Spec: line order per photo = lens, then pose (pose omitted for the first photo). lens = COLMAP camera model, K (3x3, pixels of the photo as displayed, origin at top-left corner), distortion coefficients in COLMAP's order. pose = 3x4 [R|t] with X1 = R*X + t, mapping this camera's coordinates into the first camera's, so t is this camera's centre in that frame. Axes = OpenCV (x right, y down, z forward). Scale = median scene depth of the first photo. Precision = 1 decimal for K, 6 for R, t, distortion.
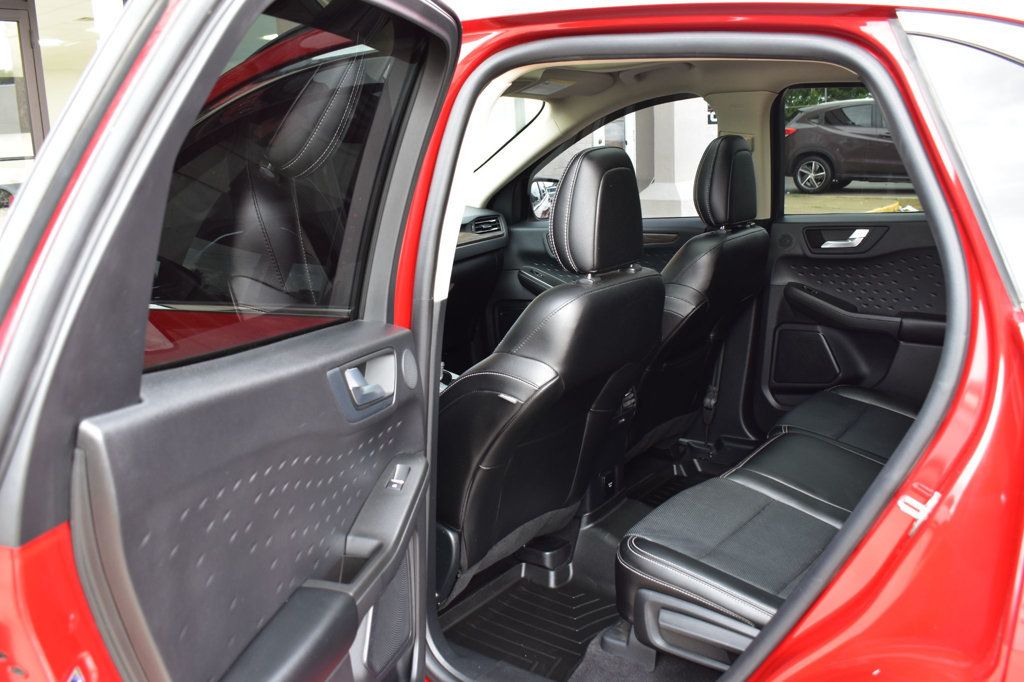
lens RADIAL K [[923.3, 0, 512.0], [0, 923.3, 341.0], [0, 0, 1]] dist [-0.095513, 0.000019]
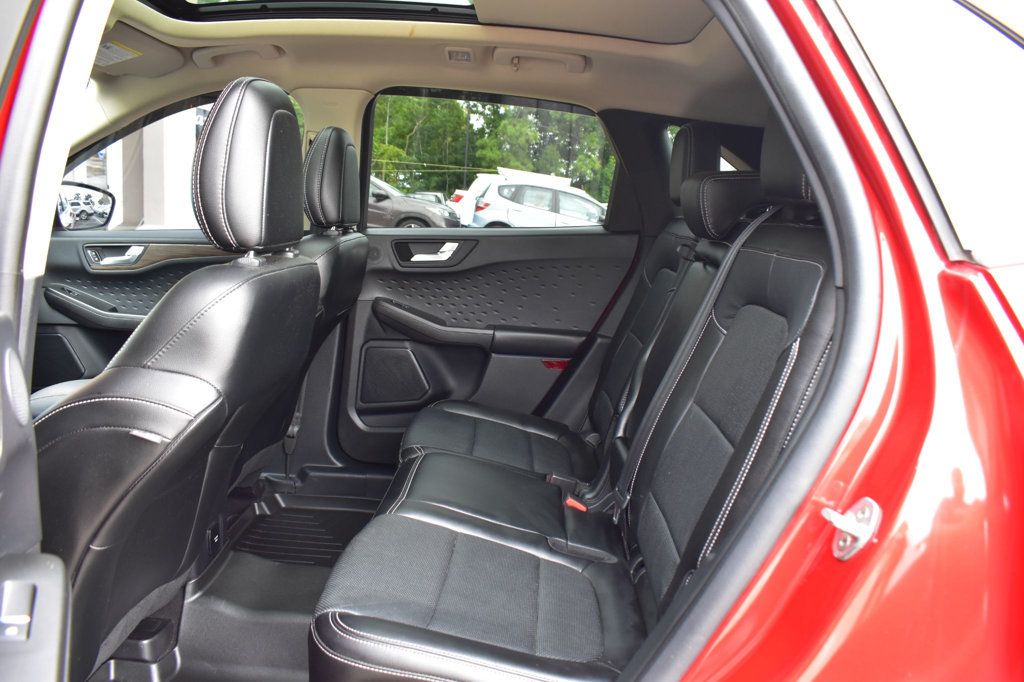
lens RADIAL K [[799.0, 0, 512.0], [0, 799.0, 341.0], [0, 0, 1]] dist [-0.099826, 0.019060]
pose [[0.814303, -0.018303, 0.580152, -0.070662], [0.045868, 0.998406, -0.032882, 0.016528], [-0.578625, 0.053386, 0.813844, 0.262535]]
